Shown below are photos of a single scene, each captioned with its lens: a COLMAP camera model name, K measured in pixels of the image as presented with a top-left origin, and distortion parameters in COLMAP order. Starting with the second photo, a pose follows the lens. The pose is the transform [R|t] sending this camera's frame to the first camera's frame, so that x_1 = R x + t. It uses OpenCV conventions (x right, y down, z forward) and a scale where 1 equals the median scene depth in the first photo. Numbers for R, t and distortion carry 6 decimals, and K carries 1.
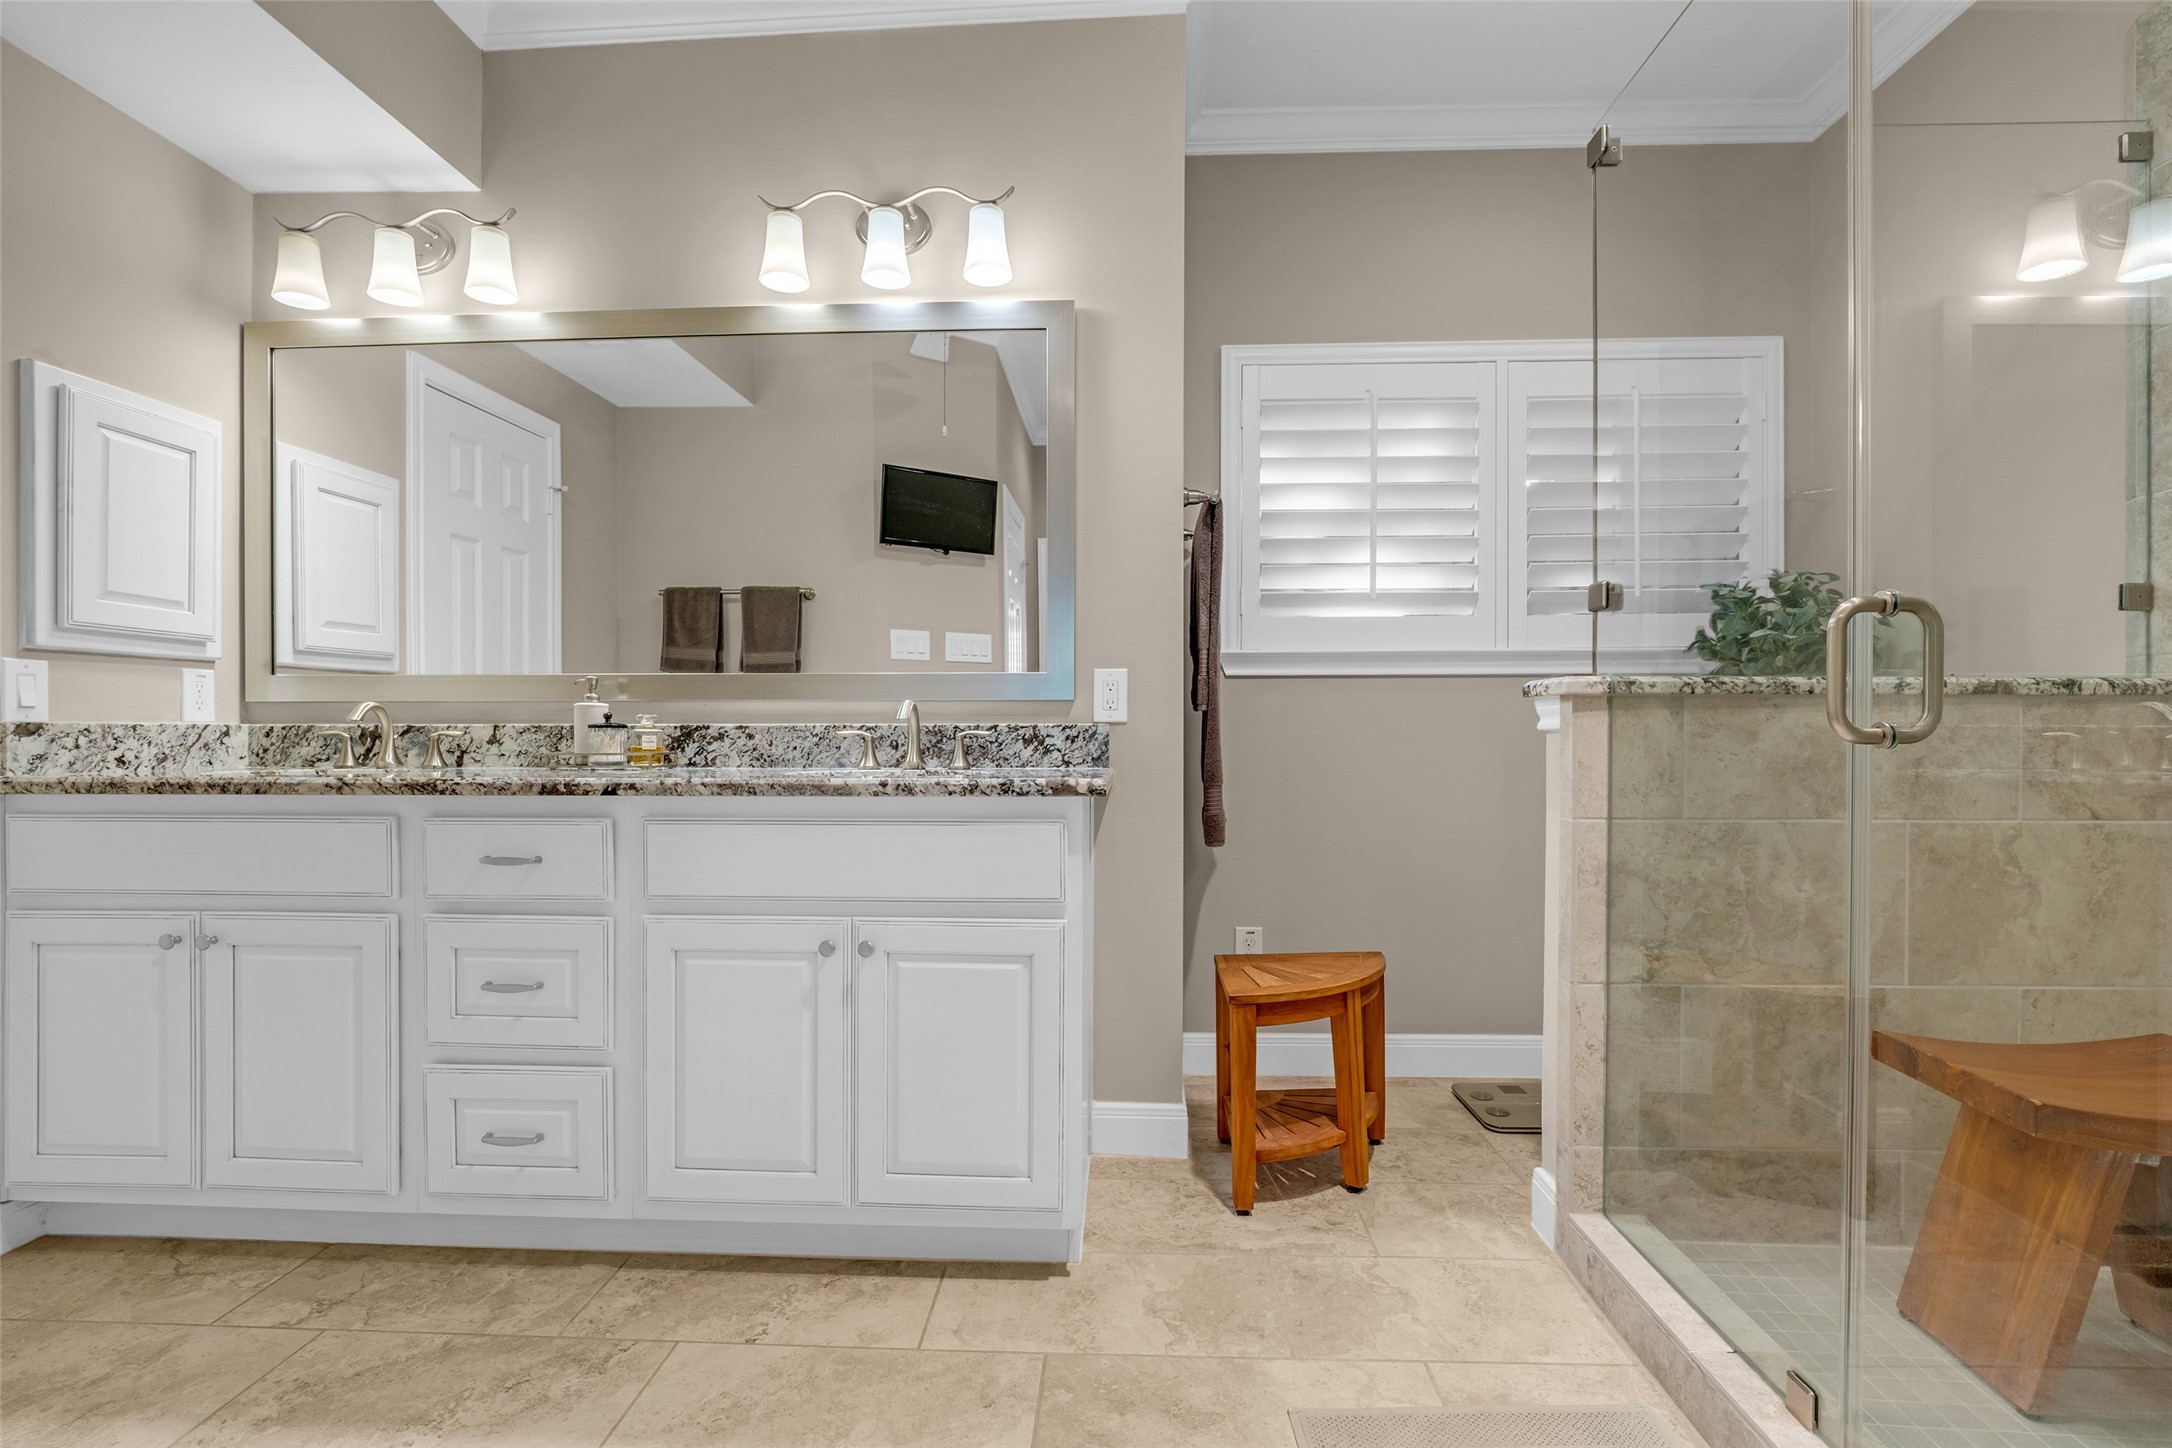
lens RADIAL K [[996.5, 0, 1091.7], [0, 996.5, 731.8], [0, 0, 1]] dist [-0.001214, -0.000027]
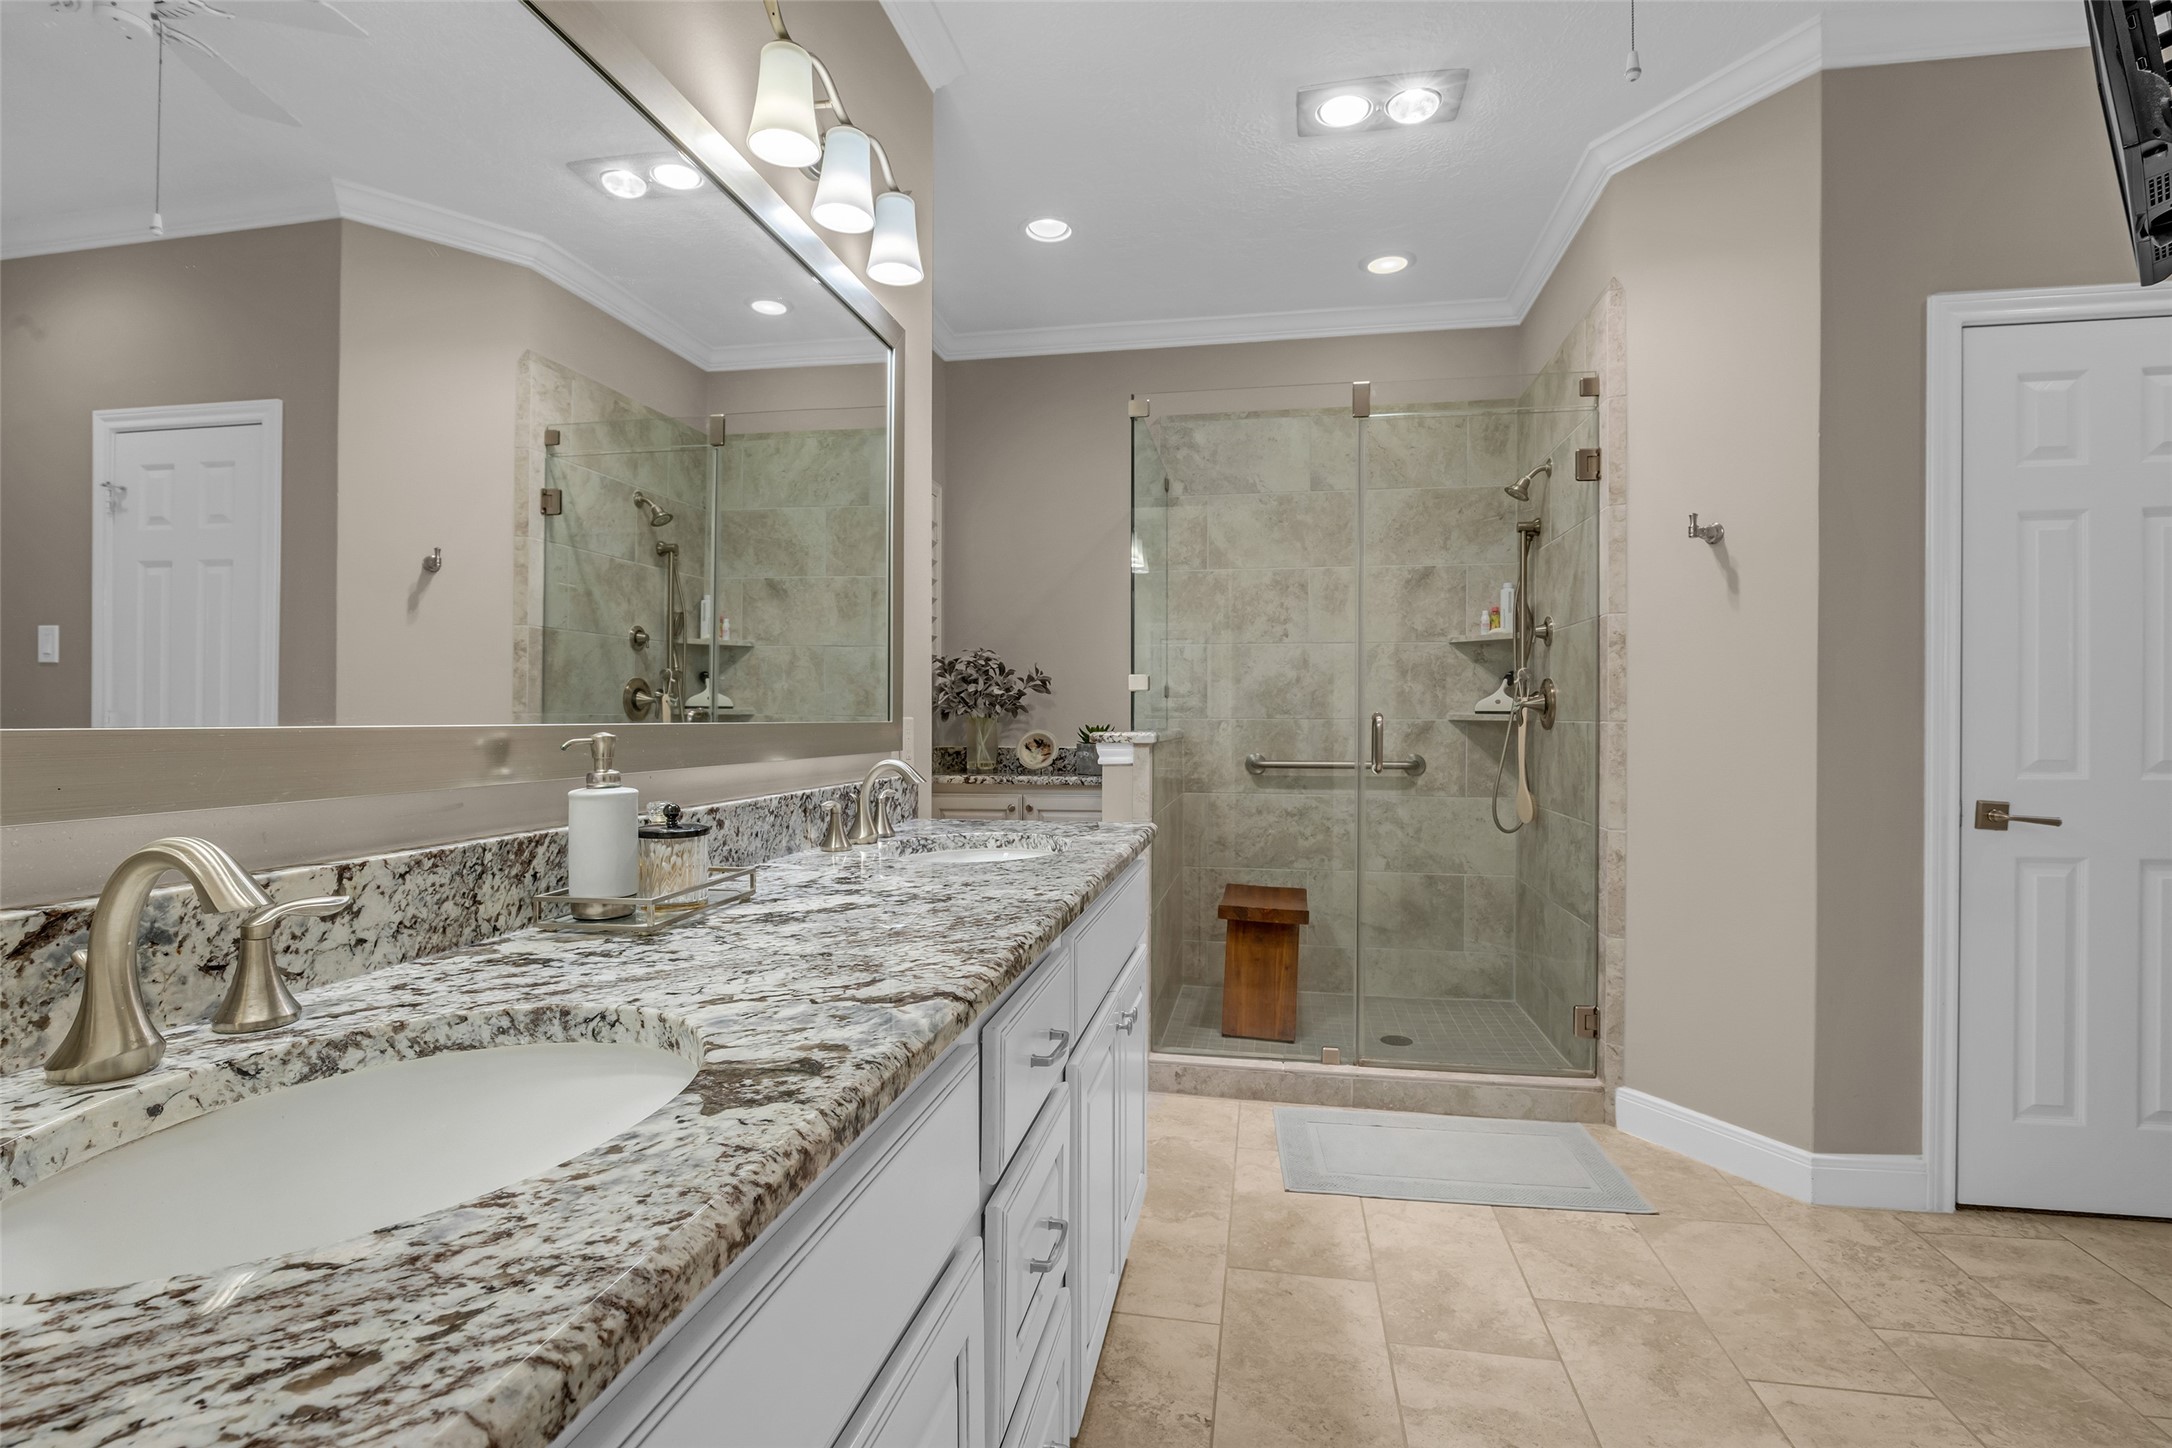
lens RADIAL K [[996.5, 0, 1090.6], [0, 996.5, 720.3], [0, 0, 1]] dist [-0.001214, -0.000027]
pose [[0.148855, -0.001809, 0.988857, -0.924766], [-0.006793, 0.999973, 0.002852, -0.063987], [-0.988836, -0.007142, 0.148839, 0.670746]]
